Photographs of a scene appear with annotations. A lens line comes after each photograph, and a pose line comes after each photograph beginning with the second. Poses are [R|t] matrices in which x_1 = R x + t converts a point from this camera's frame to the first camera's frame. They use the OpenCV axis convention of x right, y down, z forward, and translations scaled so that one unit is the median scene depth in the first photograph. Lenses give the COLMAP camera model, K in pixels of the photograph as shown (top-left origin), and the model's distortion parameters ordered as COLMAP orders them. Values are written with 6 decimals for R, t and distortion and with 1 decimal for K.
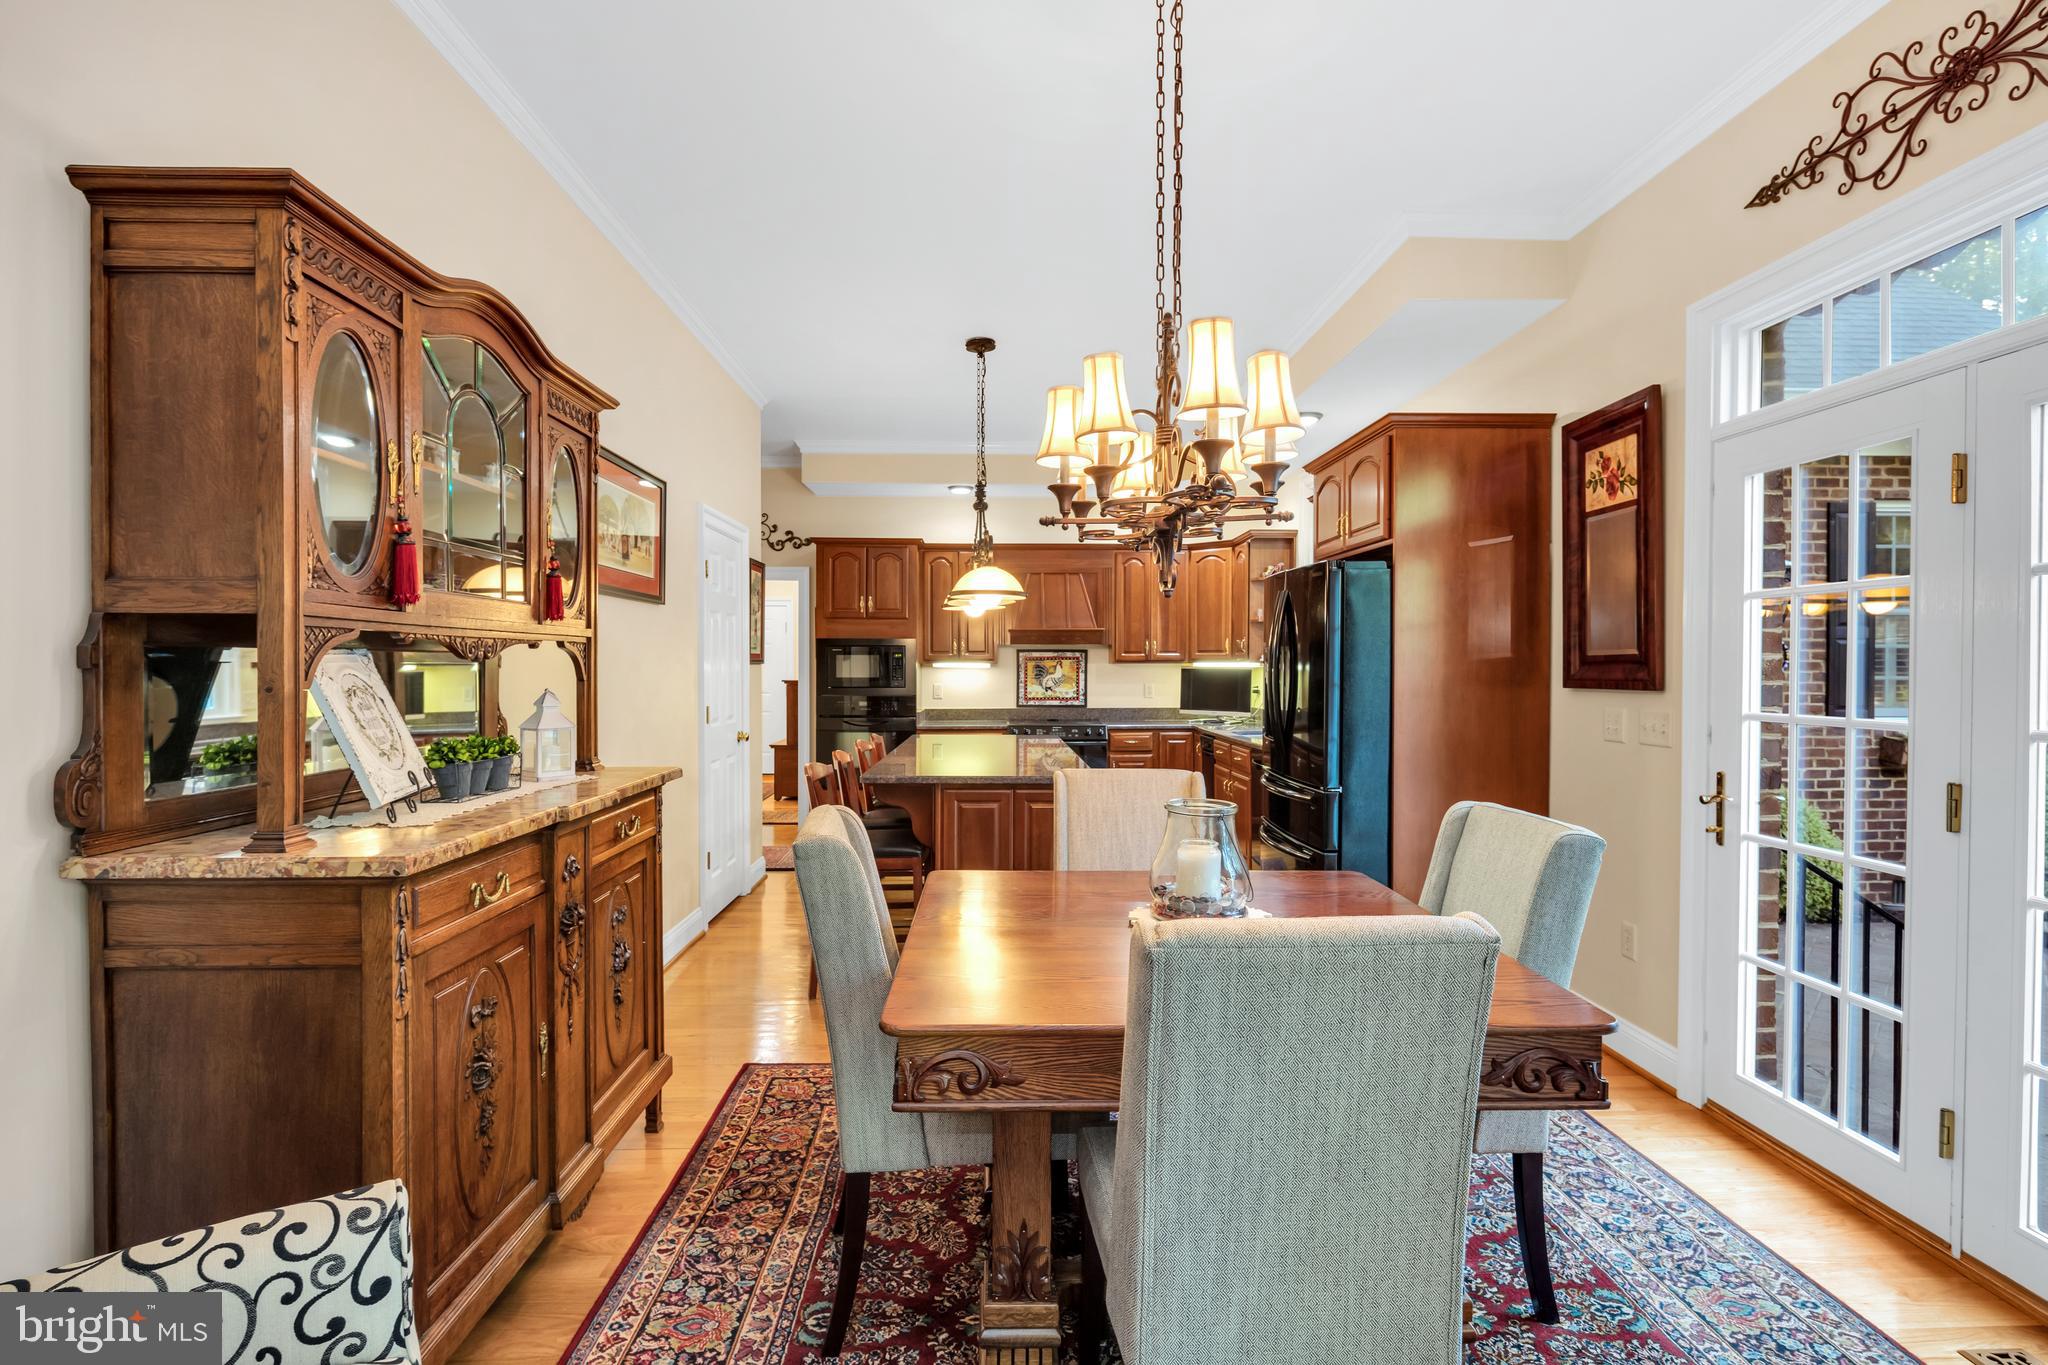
lens RADIAL K [[991.5, 0, 1018.2], [0, 991.5, 681.5], [0, 0, 1]] dist [0.002830, -0.001571]
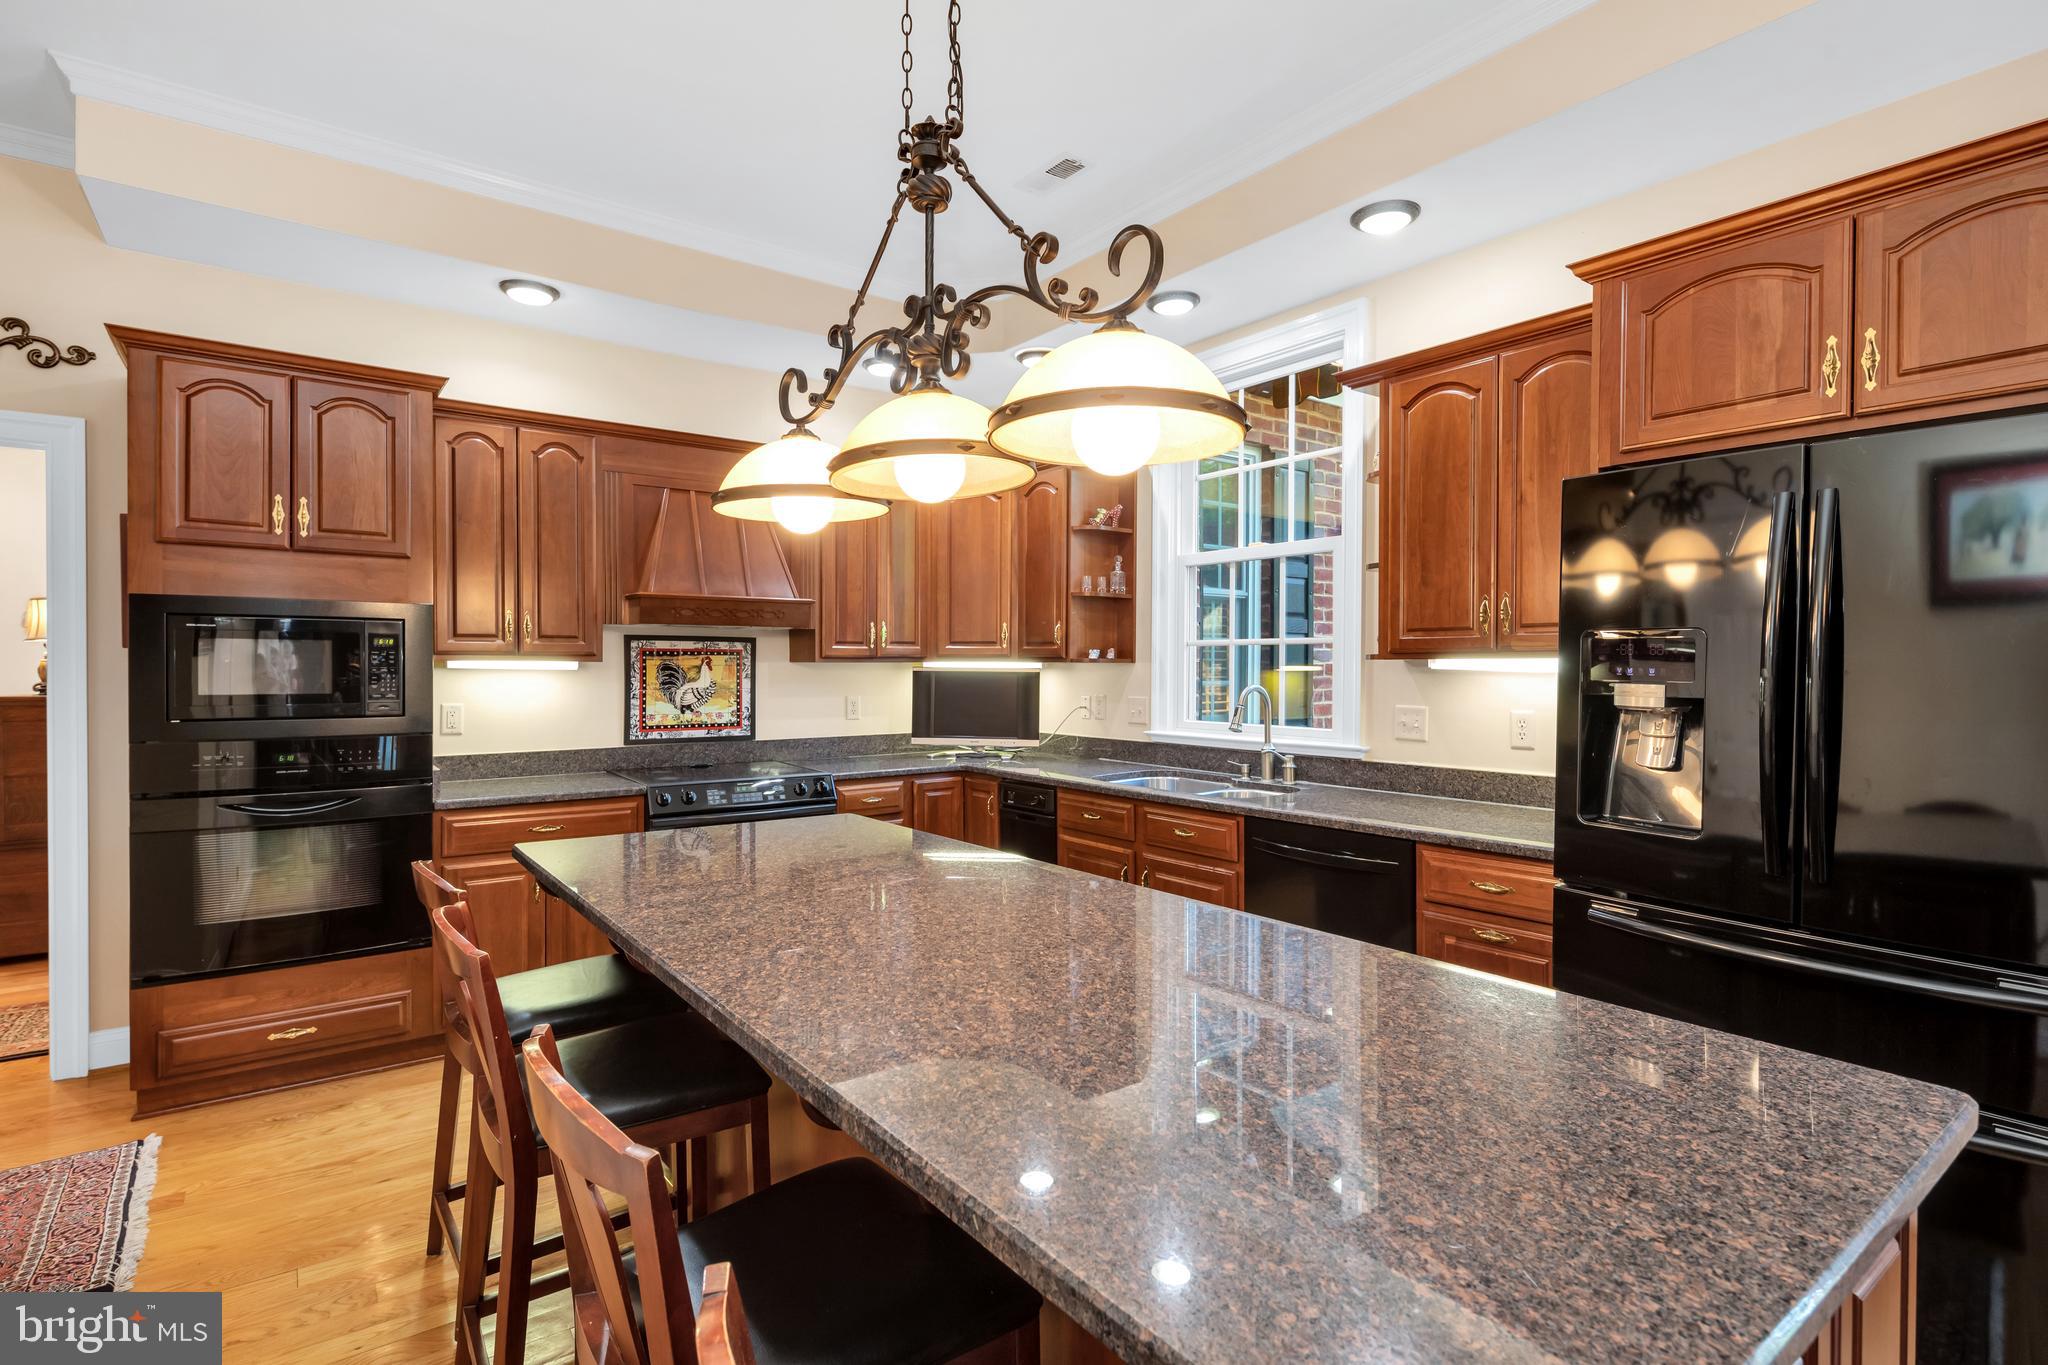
lens RADIAL K [[991.5, 0, 1021.9], [0, 991.5, 671.6], [0, 0, 1]] dist [0.002830, -0.001571]
pose [[0.815653, -0.002271, 0.578537, -0.140421], [0.007853, 0.999944, -0.007146, -0.007776], [-0.578488, 0.010372, 0.815625, 0.475801]]
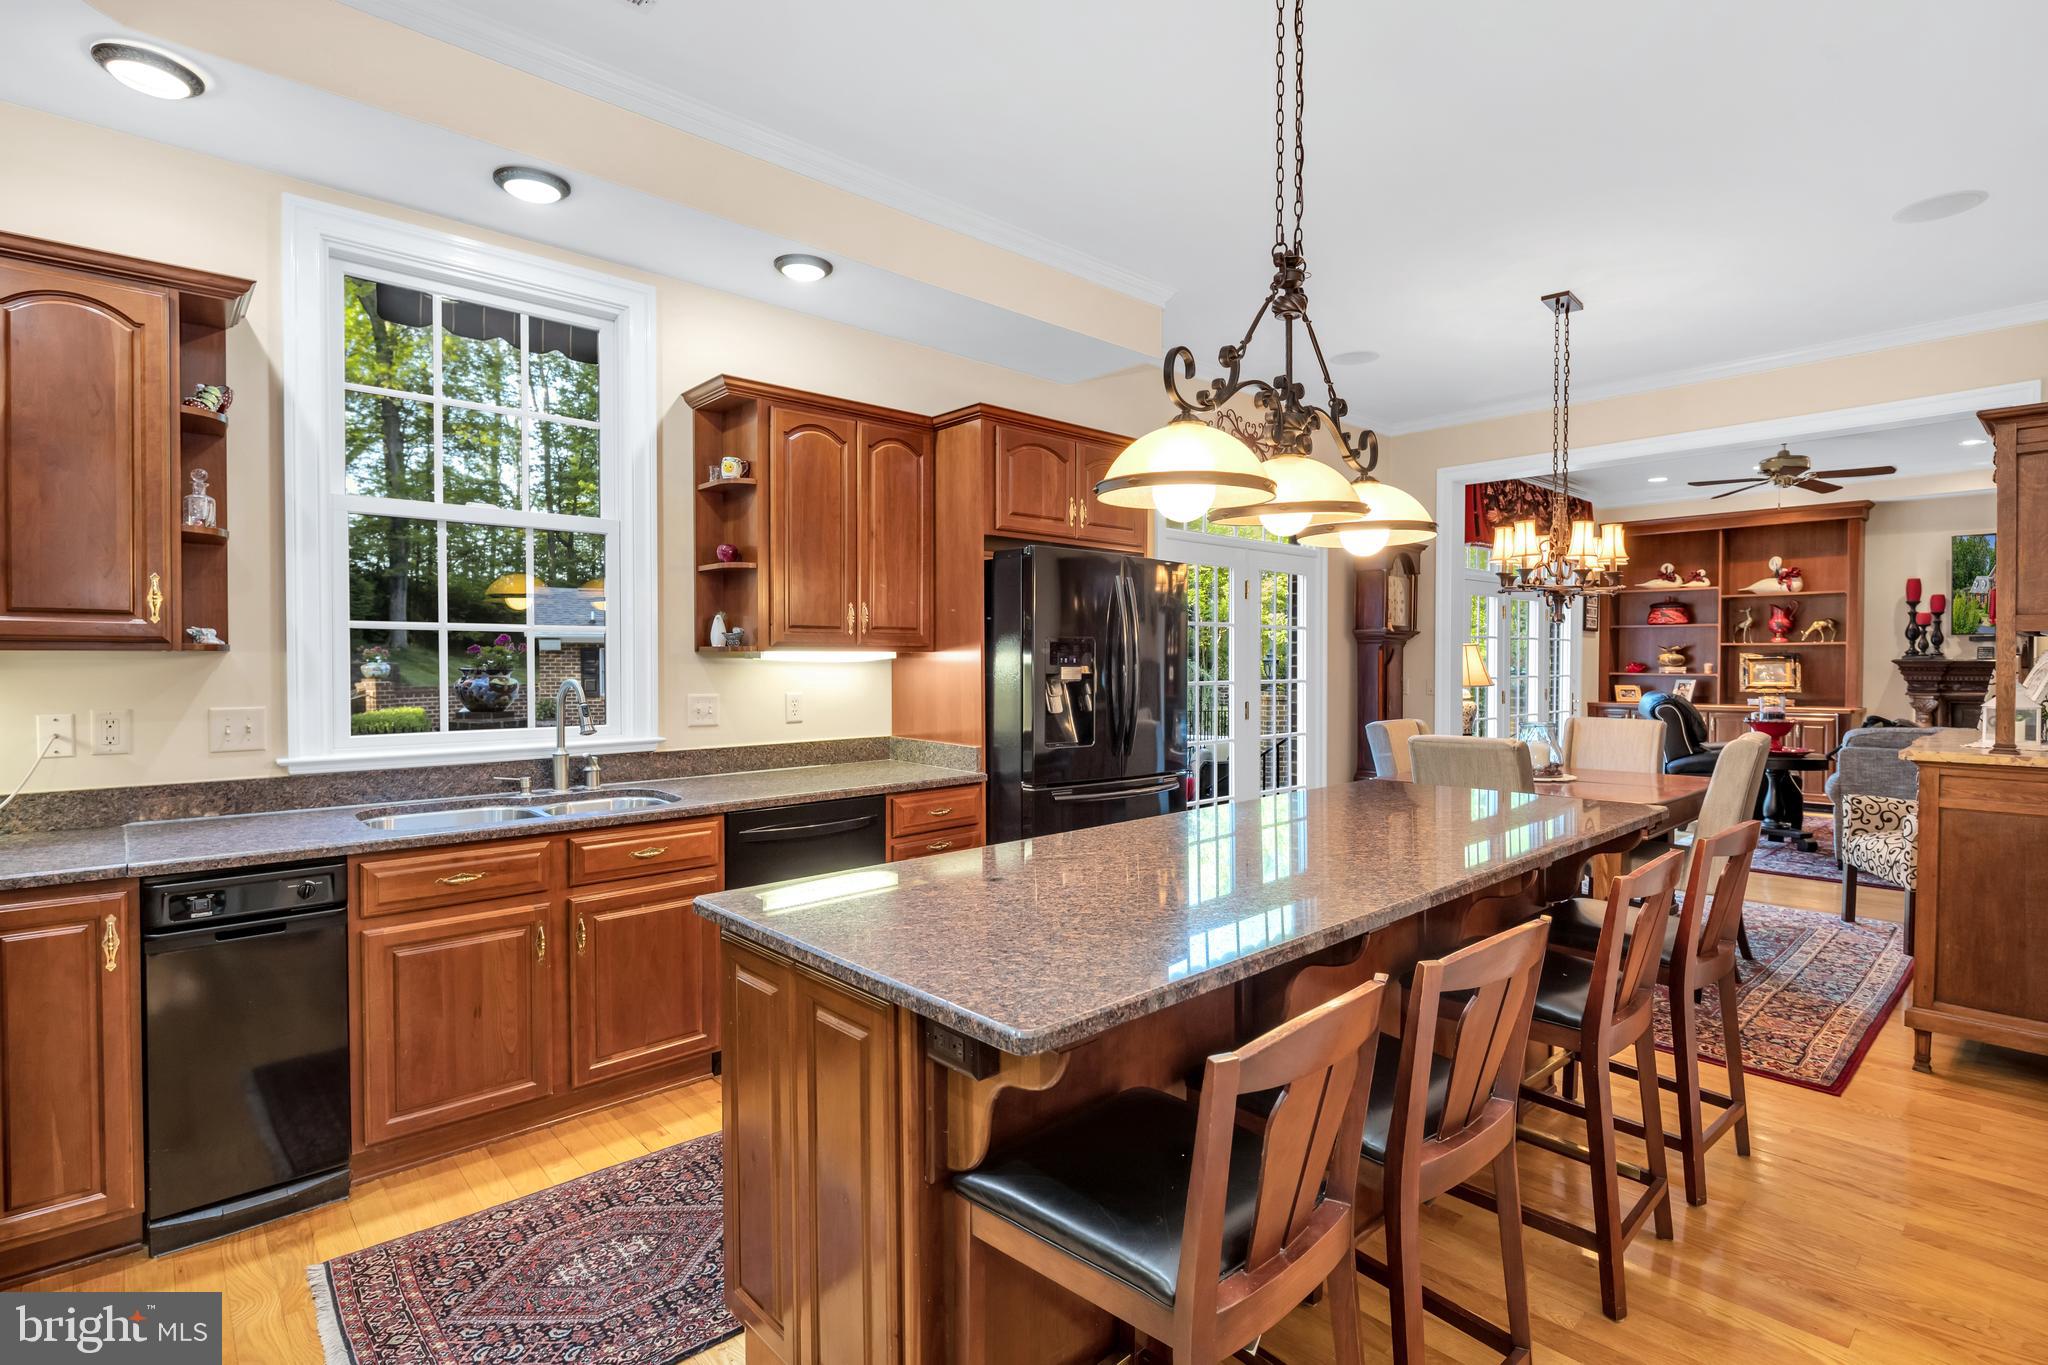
lens RADIAL K [[991.5, 0, 1018.2], [0, 991.5, 675.2], [0, 0, 1]] dist [0.002830, -0.001571]
pose [[-0.651502, -0.013132, 0.758533, -0.202909], [0.010991, 0.999582, 0.026744, -0.014488], [-0.758567, 0.025761, -0.651085, 0.927602]]
